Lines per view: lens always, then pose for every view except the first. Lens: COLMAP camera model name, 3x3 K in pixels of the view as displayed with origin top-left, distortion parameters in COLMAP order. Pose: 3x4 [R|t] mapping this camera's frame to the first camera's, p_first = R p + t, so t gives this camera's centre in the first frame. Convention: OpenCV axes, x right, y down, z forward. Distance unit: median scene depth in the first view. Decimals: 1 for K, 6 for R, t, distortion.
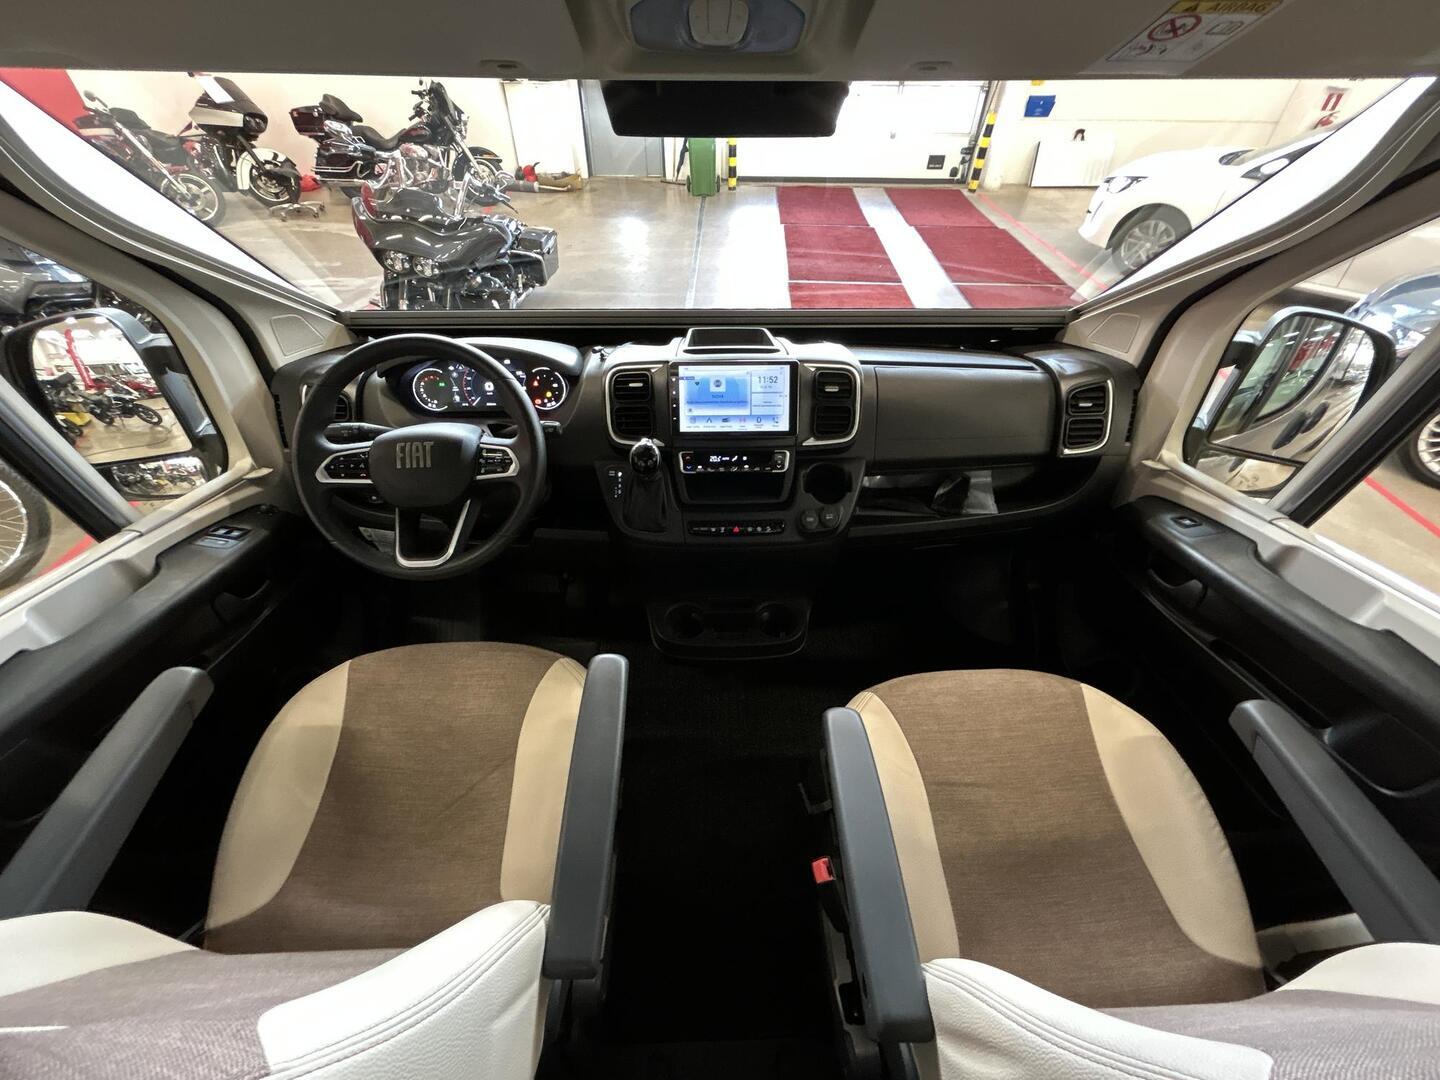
lens RADIAL K [[588.8, 0, 720.0], [0, 588.8, 540.0], [0, 0, 1]] dist [-0.003807, -0.000075]
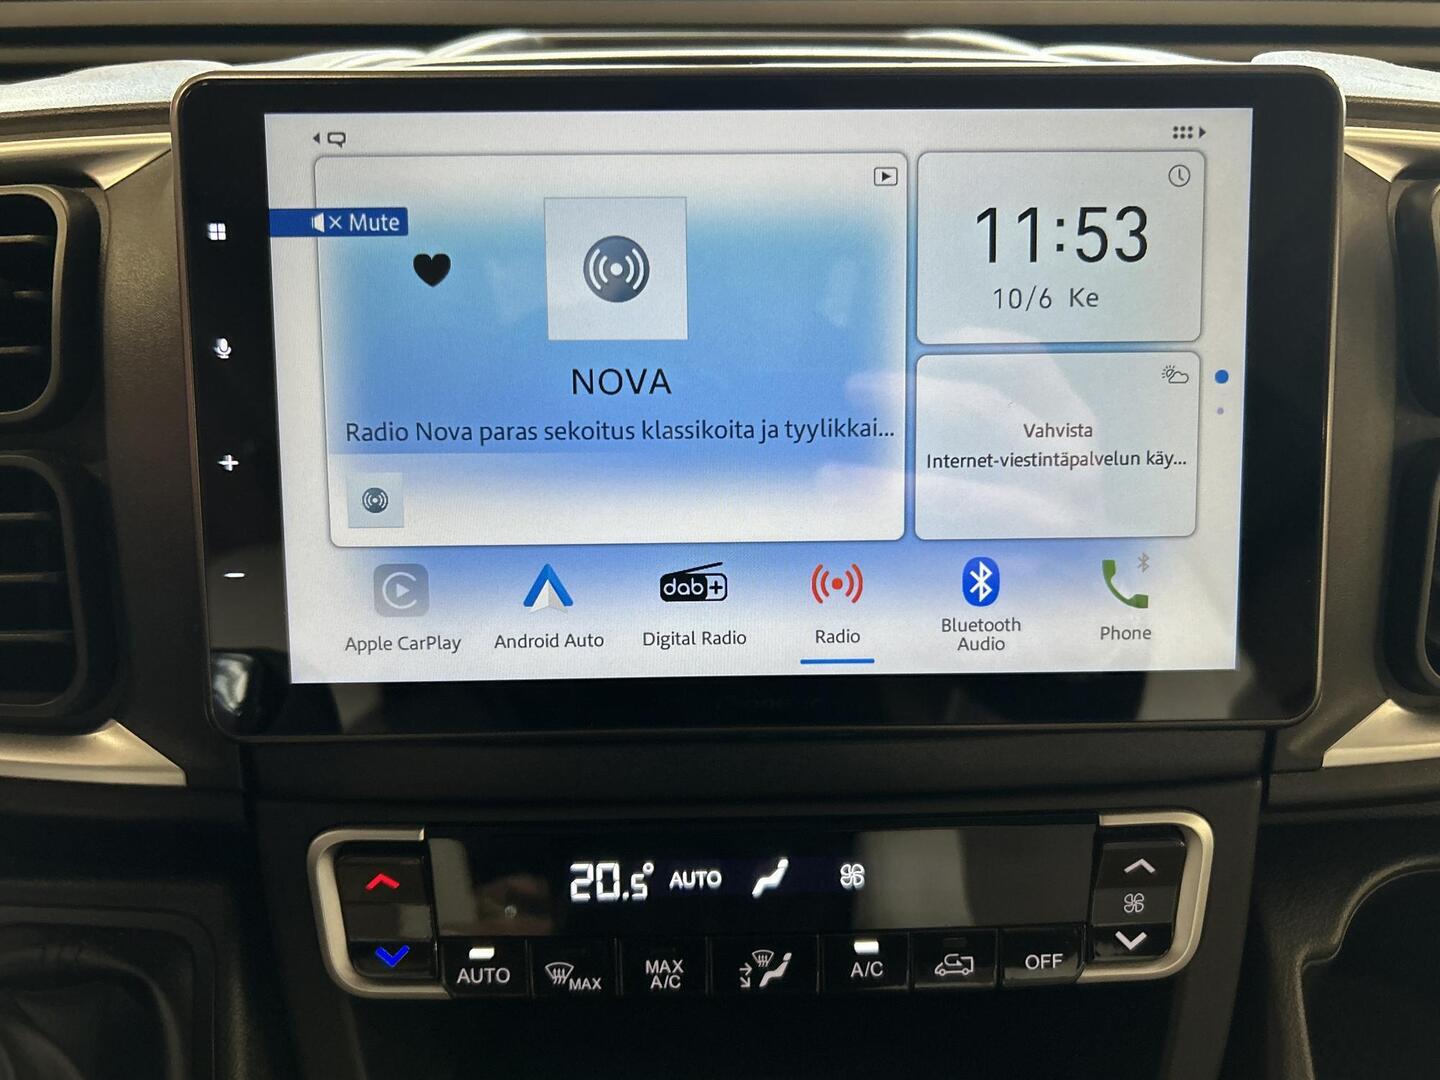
lens RADIAL K [[1147.3, 0, 721.4], [0, 1147.3, 519.6], [0, 0, 1]] dist [0.061095, -0.136692]
pose [[0.999976, -0.001777, -0.006642, 0.016538], [0.000953, 0.992513, -0.122138, -0.181893], [0.006810, 0.122129, 0.992491, 0.748711]]
